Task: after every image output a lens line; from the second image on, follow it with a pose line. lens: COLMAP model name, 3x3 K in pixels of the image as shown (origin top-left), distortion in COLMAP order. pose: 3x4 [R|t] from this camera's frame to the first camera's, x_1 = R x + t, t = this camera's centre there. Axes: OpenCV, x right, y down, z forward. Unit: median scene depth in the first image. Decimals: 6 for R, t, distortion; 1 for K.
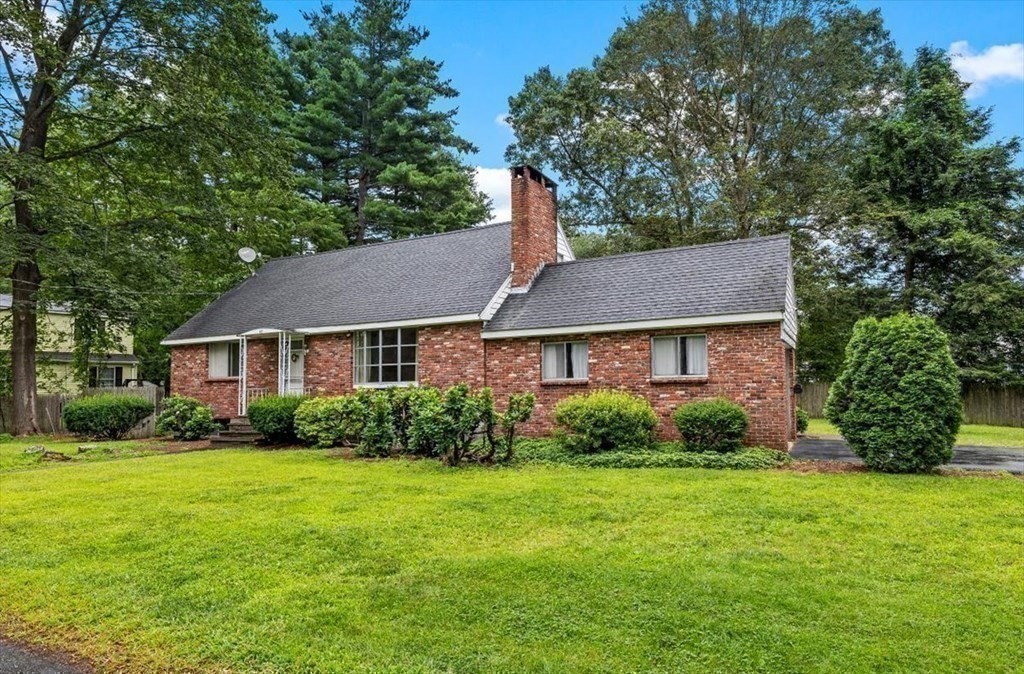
lens RADIAL K [[565.9, 0, 511.9], [0, 565.9, 367.9], [0, 0, 1]] dist [-0.004255, 0.002025]
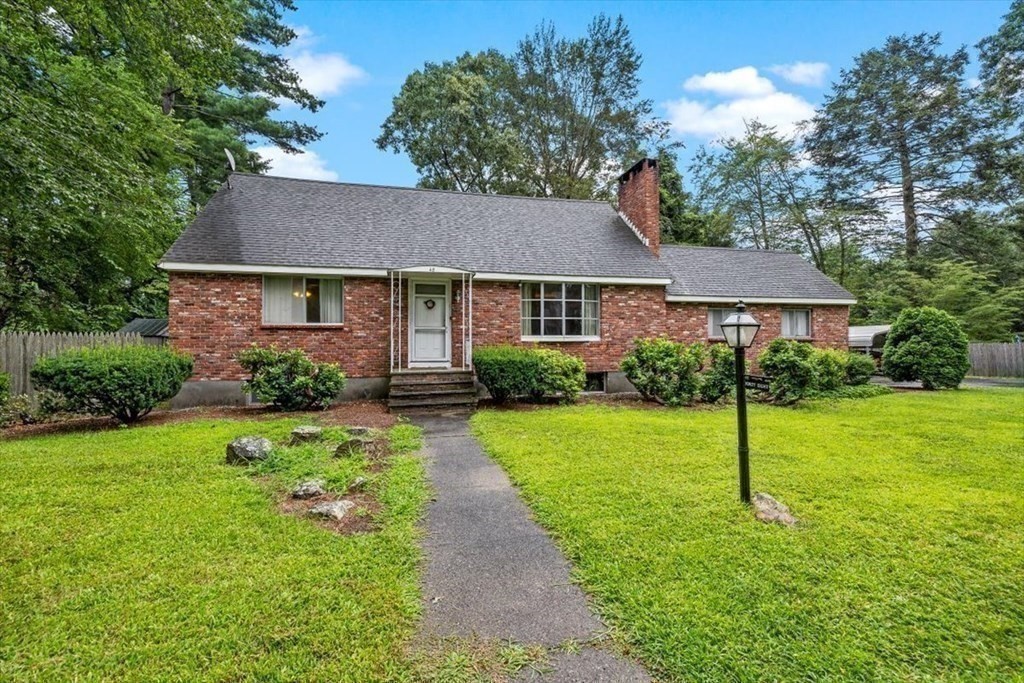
lens RADIAL K [[428.2, 0, 520.0], [0, 428.2, 342.0], [0, 0, 1]] dist [0.006568, 0.000236]
pose [[0.776183, 0.016812, 0.630284, -0.771613], [-0.031942, 0.999409, 0.012678, 0.029711], [-0.629698, -0.029973, 0.776261, 0.453610]]
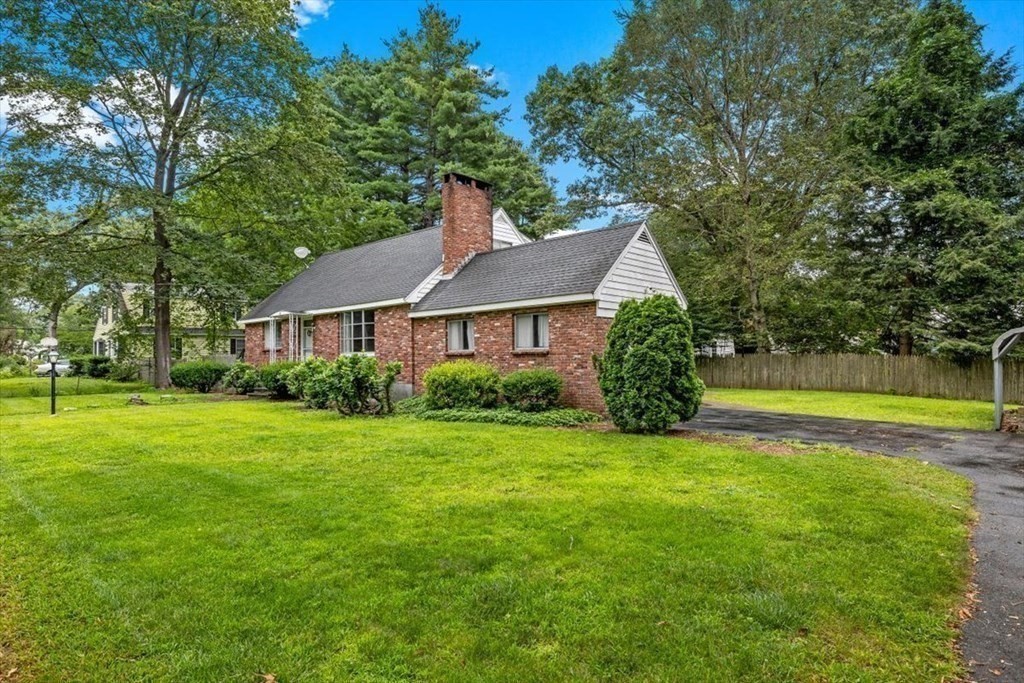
lens RADIAL K [[534.0, 0, 507.0], [0, 534.0, 352.3], [0, 0, 1]] dist [0.004856, -0.001692]
pose [[0.963545, 0.003912, -0.267519, 0.427364], [0.003458, 0.999627, 0.027074, -0.006060], [0.267526, -0.027012, 0.963172, -0.070586]]
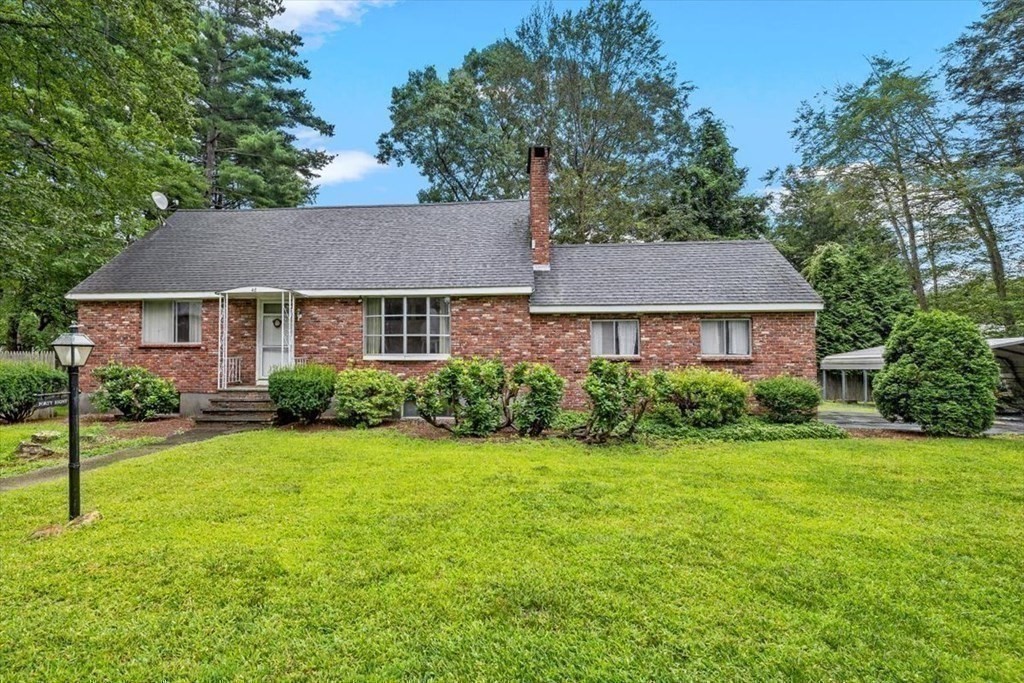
lens RADIAL K [[494.4, 0, 512.6], [0, 494.4, 348.6], [0, 0, 1]] dist [-0.001824, 0.000644]
pose [[0.938892, 0.029847, 0.342916, -0.342080], [-0.031198, 0.999512, -0.001577, 0.012345], [-0.342796, -0.009218, 0.939365, 0.177944]]
